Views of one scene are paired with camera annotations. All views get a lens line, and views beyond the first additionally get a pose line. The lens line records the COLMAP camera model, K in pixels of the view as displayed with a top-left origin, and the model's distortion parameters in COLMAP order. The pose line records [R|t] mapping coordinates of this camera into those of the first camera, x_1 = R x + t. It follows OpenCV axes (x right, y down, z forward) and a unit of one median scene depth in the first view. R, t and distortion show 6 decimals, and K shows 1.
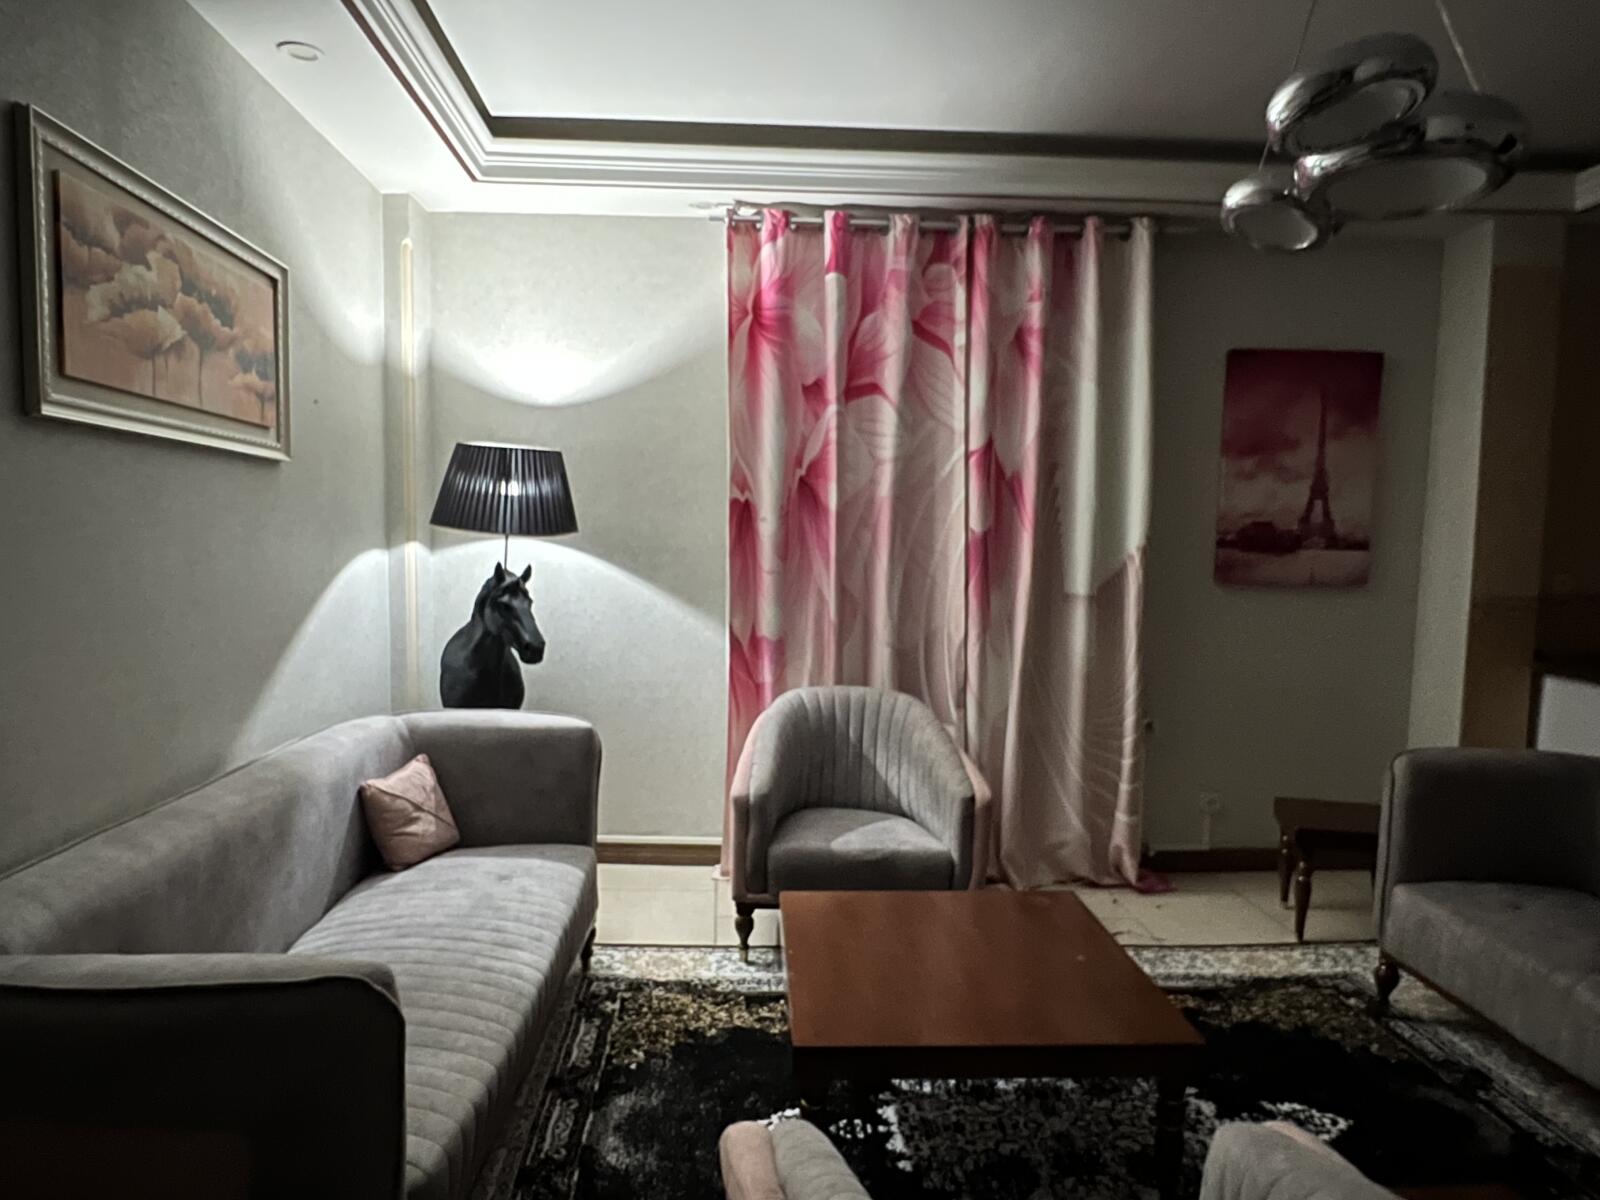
lens RADIAL K [[997.6, 0, 785.8], [0, 997.6, 599.9], [0, 0, 1]] dist [-0.009097, 0.003442]
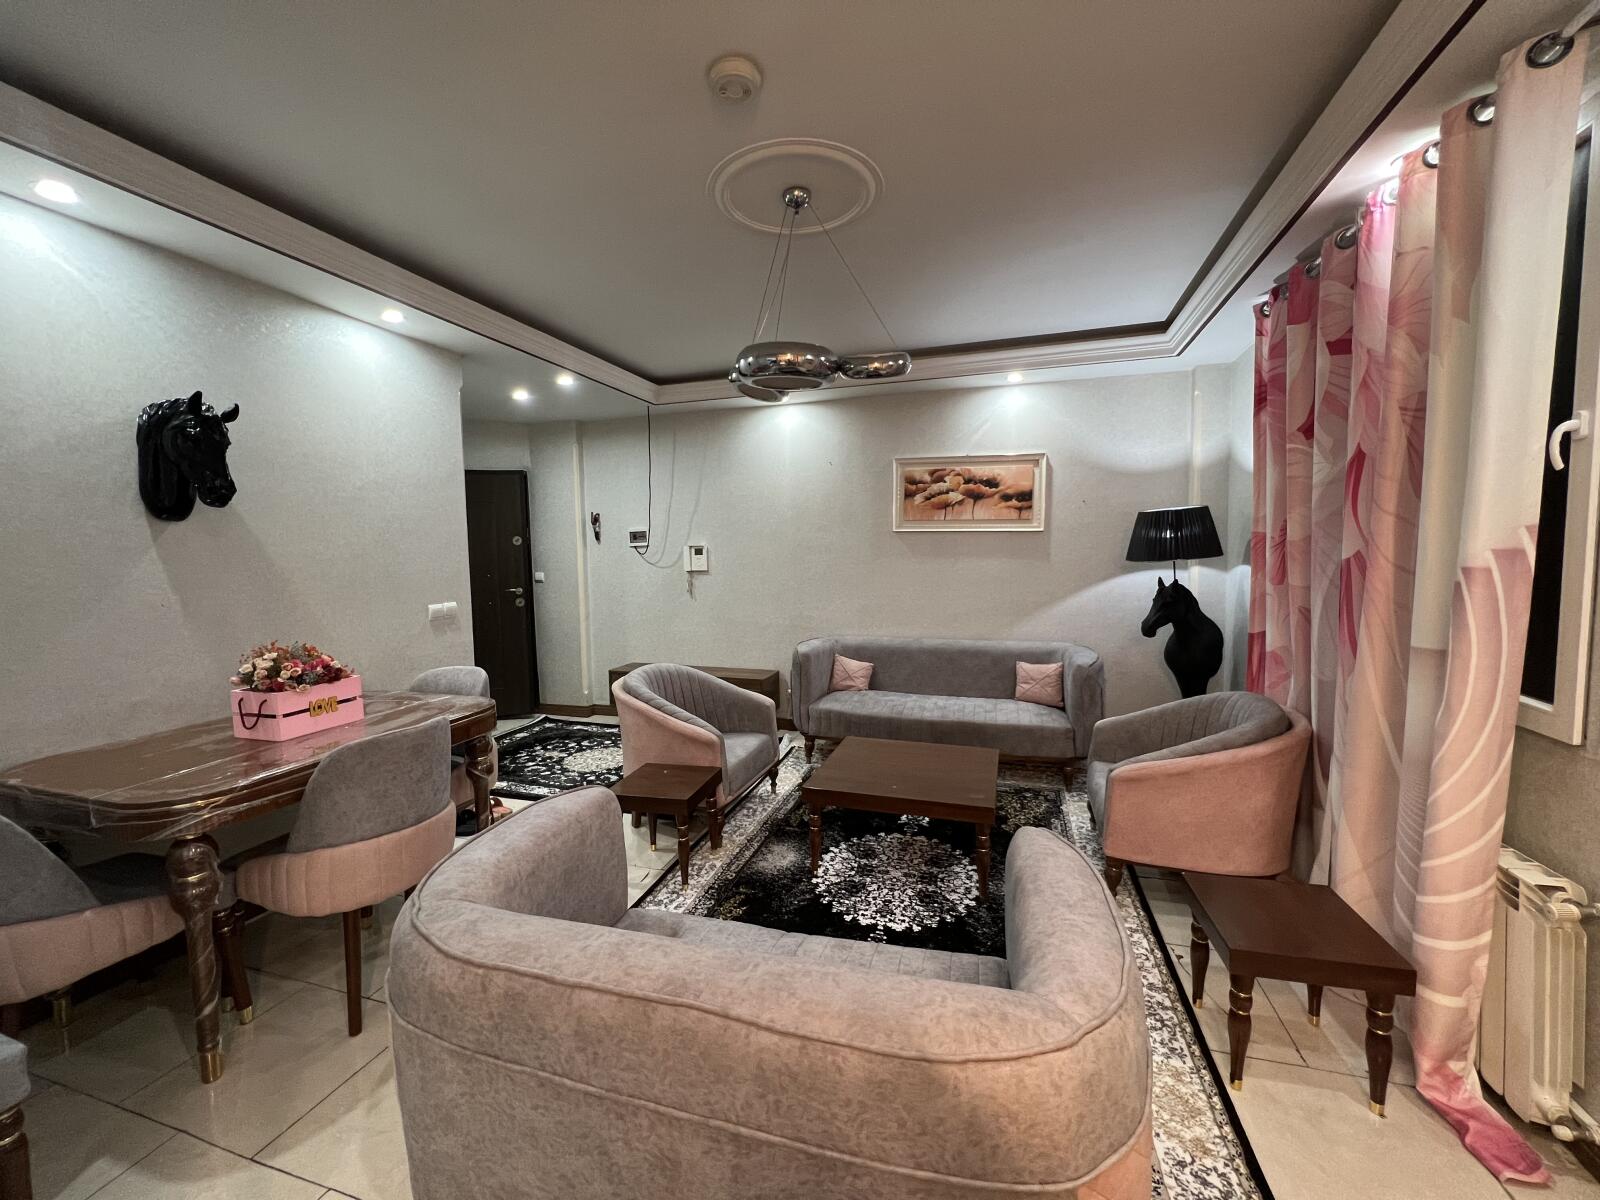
lens RADIAL K [[643.3, 0, 803.1], [0, 643.3, 595.4], [0, 0, 1]] dist [0.001941, 0.000081]
pose [[-0.351106, 0.049413, -0.935031, 1.035372], [-0.065422, 0.994871, 0.077142, -0.055912], [0.934047, 0.088256, -0.346073, 0.867002]]
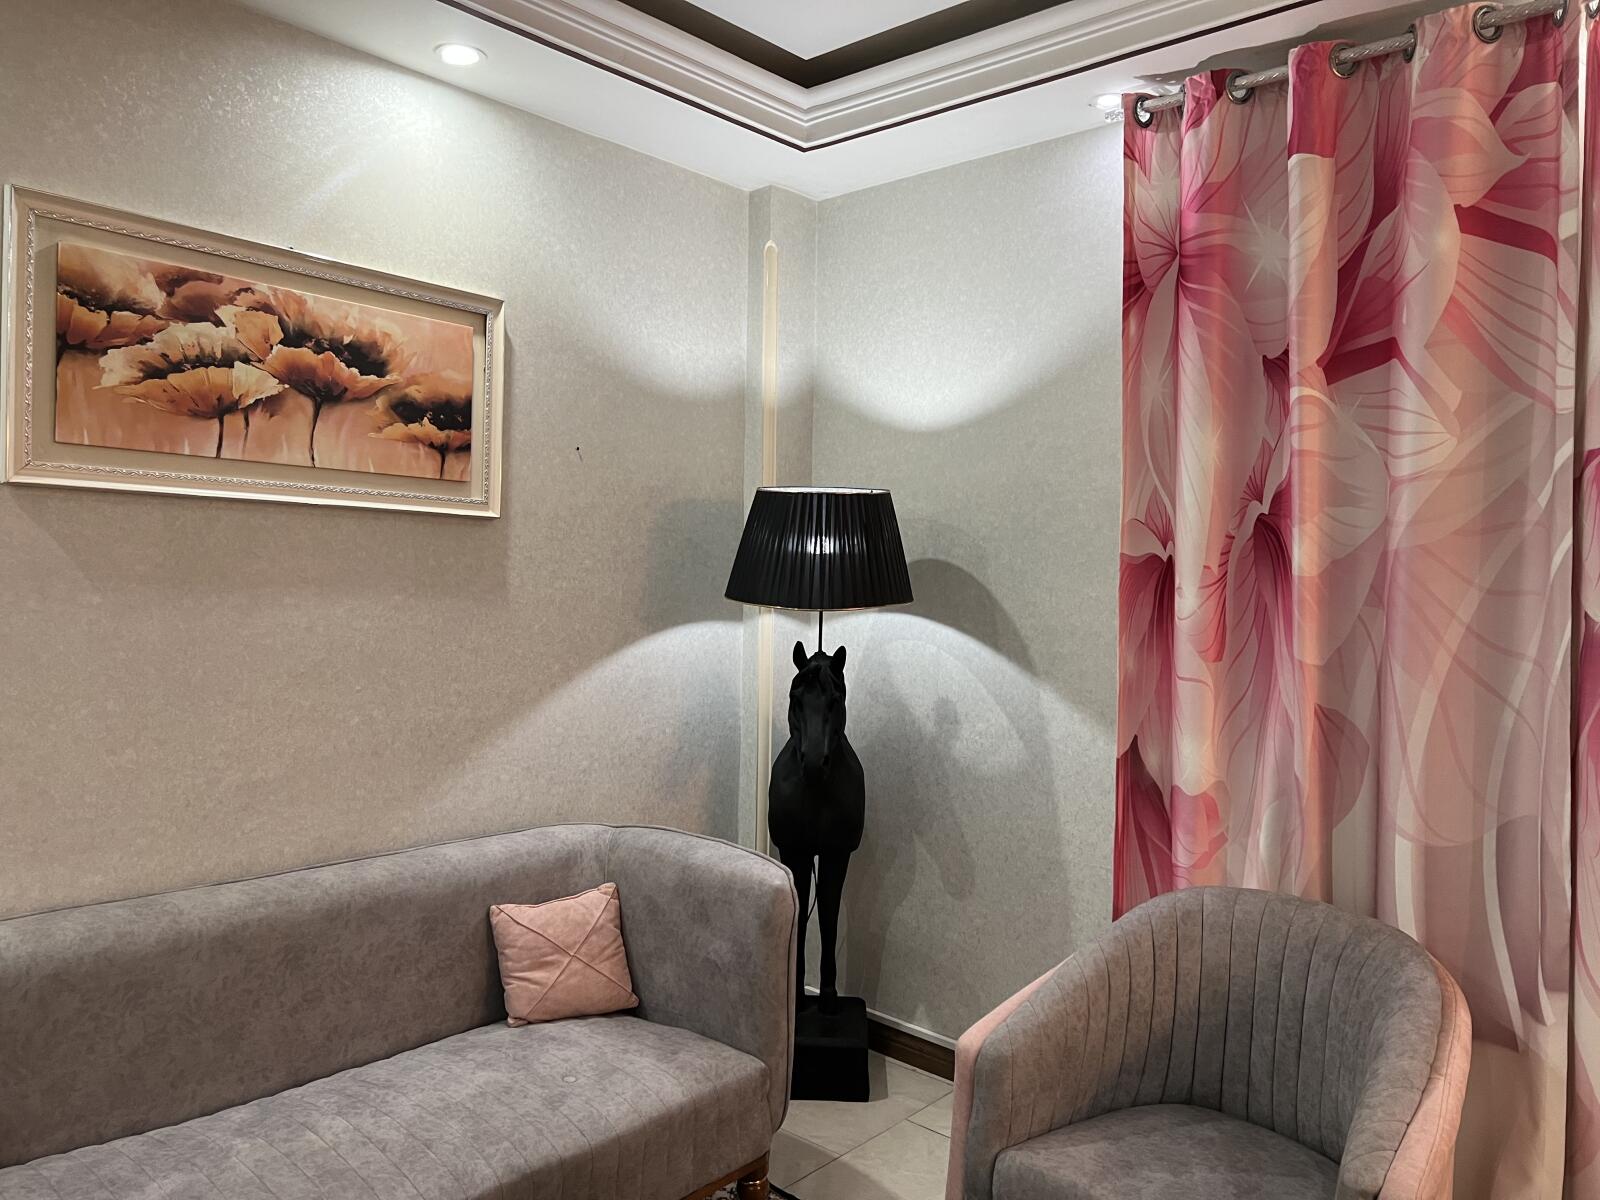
lens RADIAL K [[1212.4, 0, 801.6], [0, 1212.4, 599.9], [0, 0, 1]] dist [0.025423, -0.001403]
pose [[0.710097, 0.017399, -0.703889, 0.382066], [-0.062074, 0.997349, -0.037968, -0.038150], [0.701362, 0.070654, 0.709295, 0.373670]]
